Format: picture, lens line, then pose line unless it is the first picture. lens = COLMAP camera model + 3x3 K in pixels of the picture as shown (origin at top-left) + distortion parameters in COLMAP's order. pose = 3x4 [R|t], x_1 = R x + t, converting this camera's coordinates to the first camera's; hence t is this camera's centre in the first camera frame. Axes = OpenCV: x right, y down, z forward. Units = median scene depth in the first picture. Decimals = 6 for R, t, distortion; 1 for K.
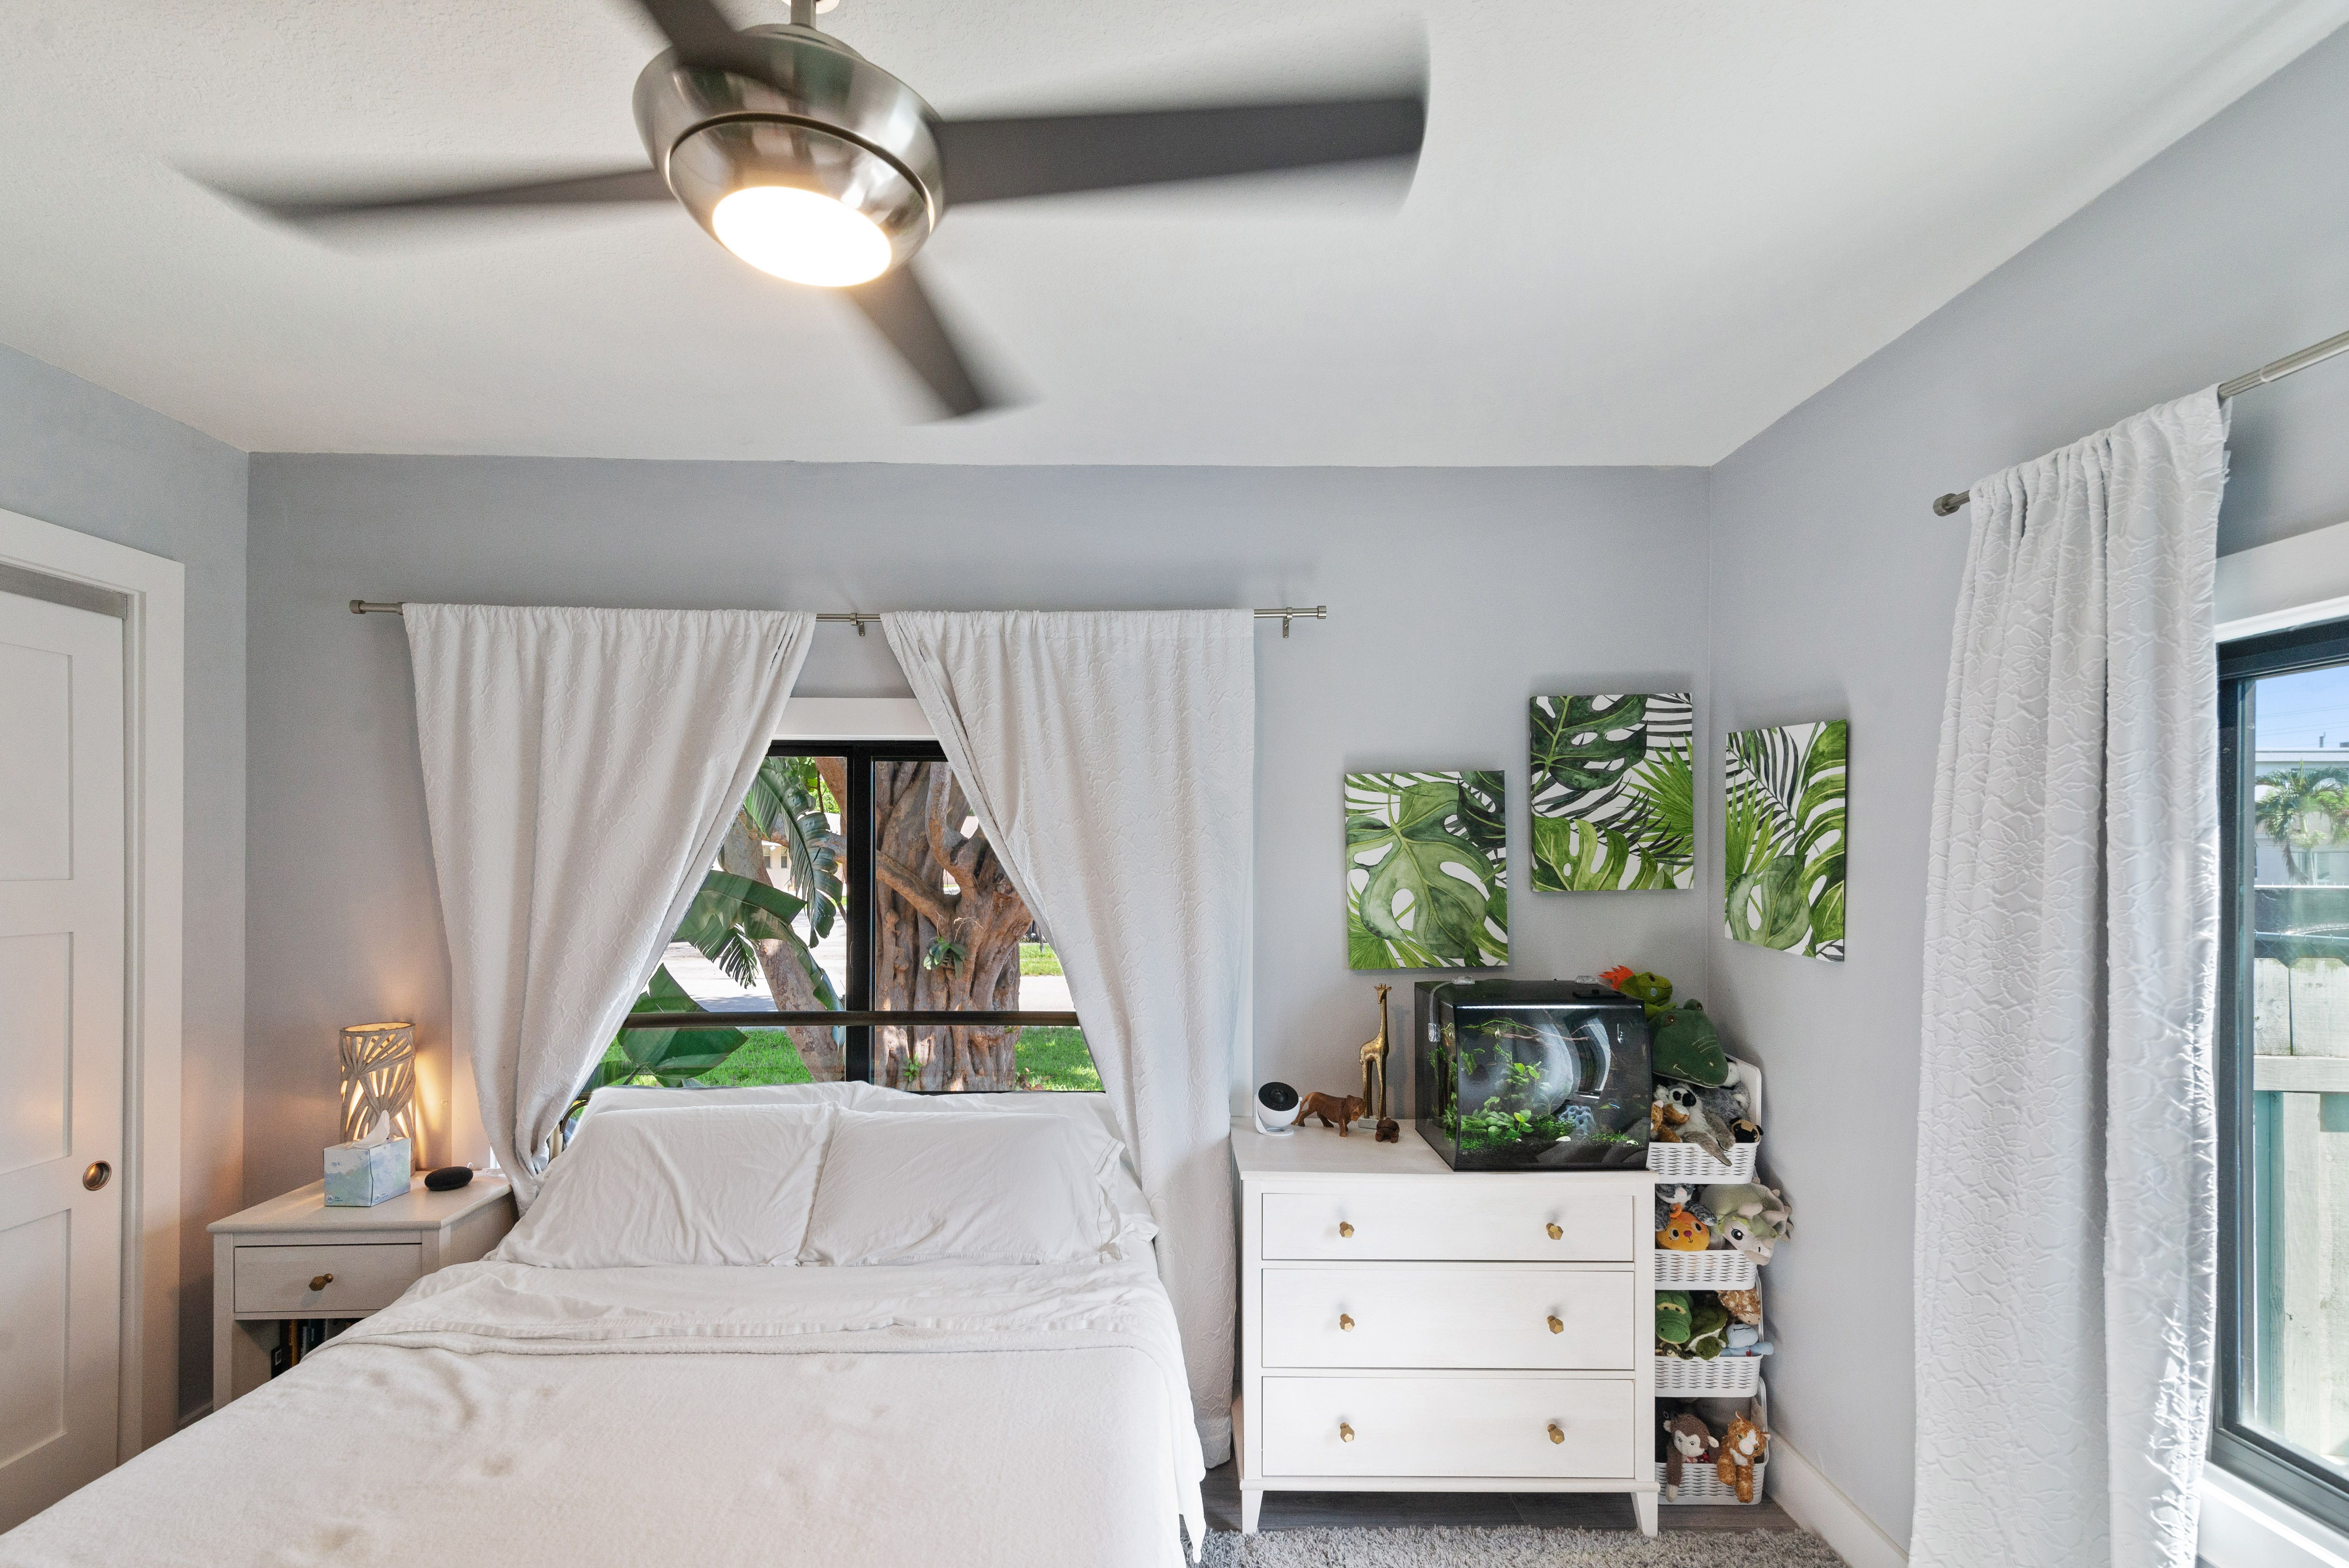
lens RADIAL K [[1079.8, 0, 1235.3], [0, 1079.8, 841.0], [0, 0, 1]] dist [0.014258, 0.000162]
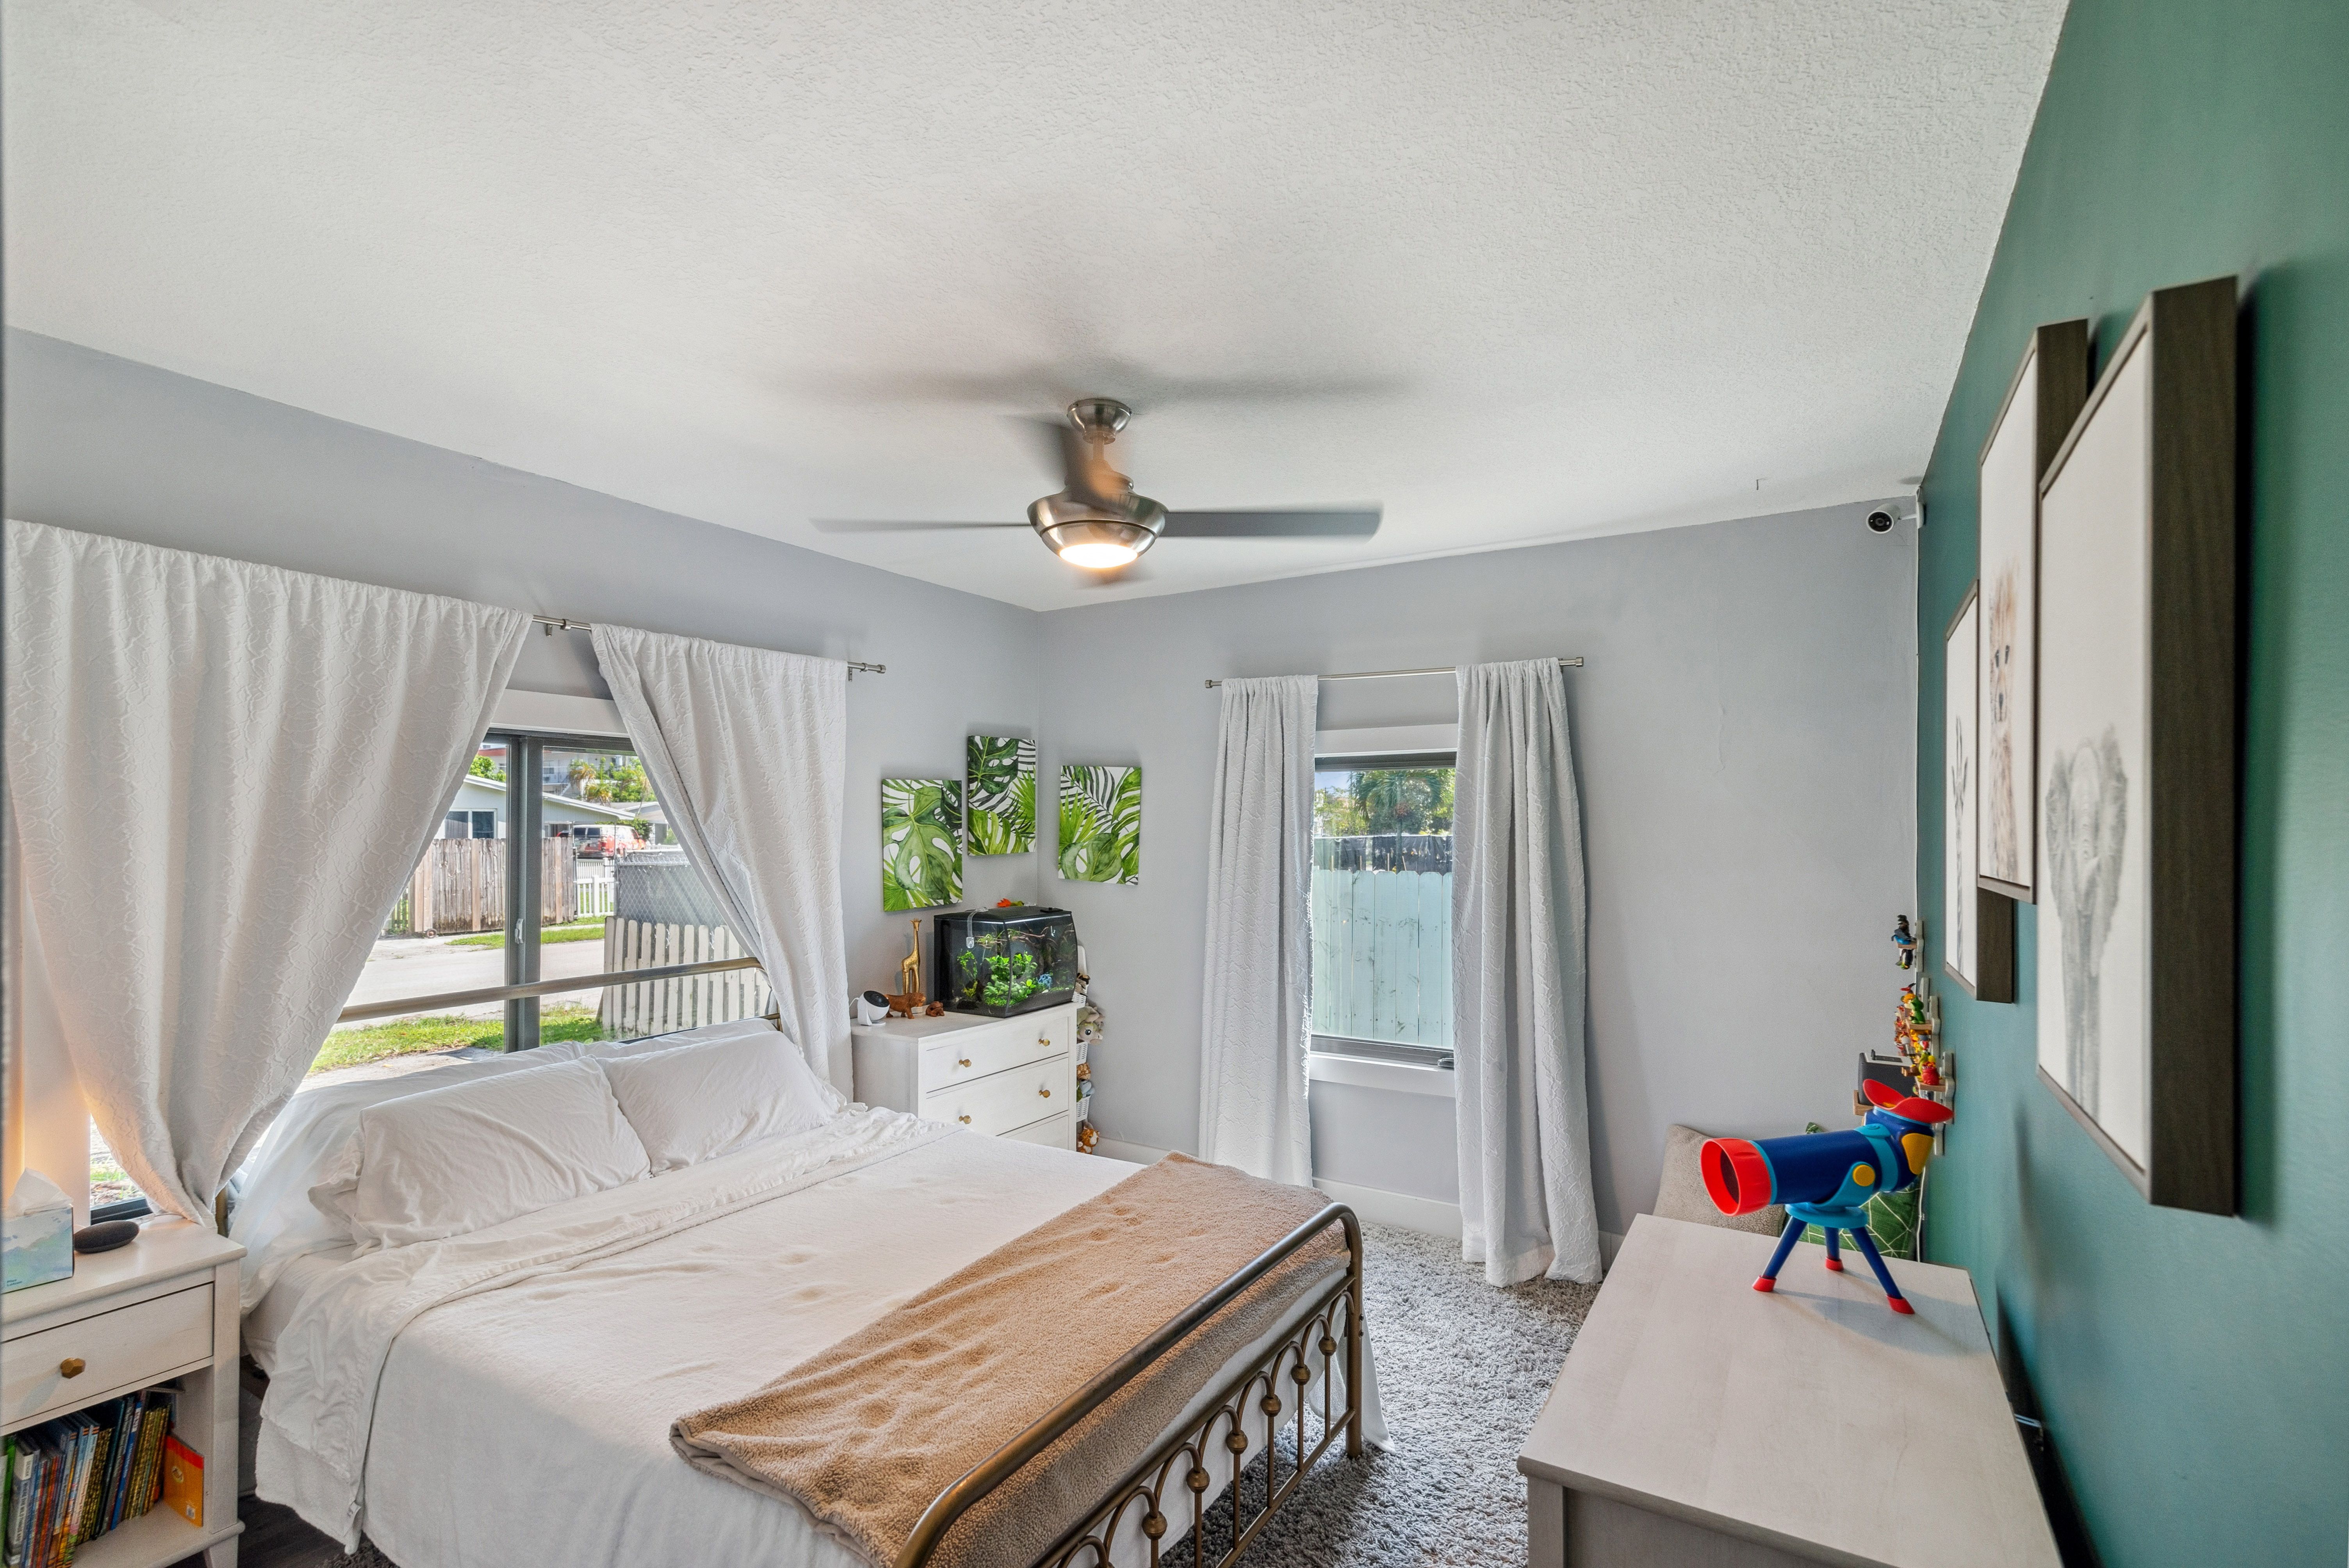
lens RADIAL K [[1073.1, 0, 1173.5], [0, 1073.1, 809.9], [0, 0, 1]] dist [0.013549, 0.000042]
pose [[0.528989, 0.011777, 0.848547, -0.944475], [-0.012207, 0.999906, -0.006268, -0.015882], [-0.848541, -0.007043, 0.529083, -0.109549]]
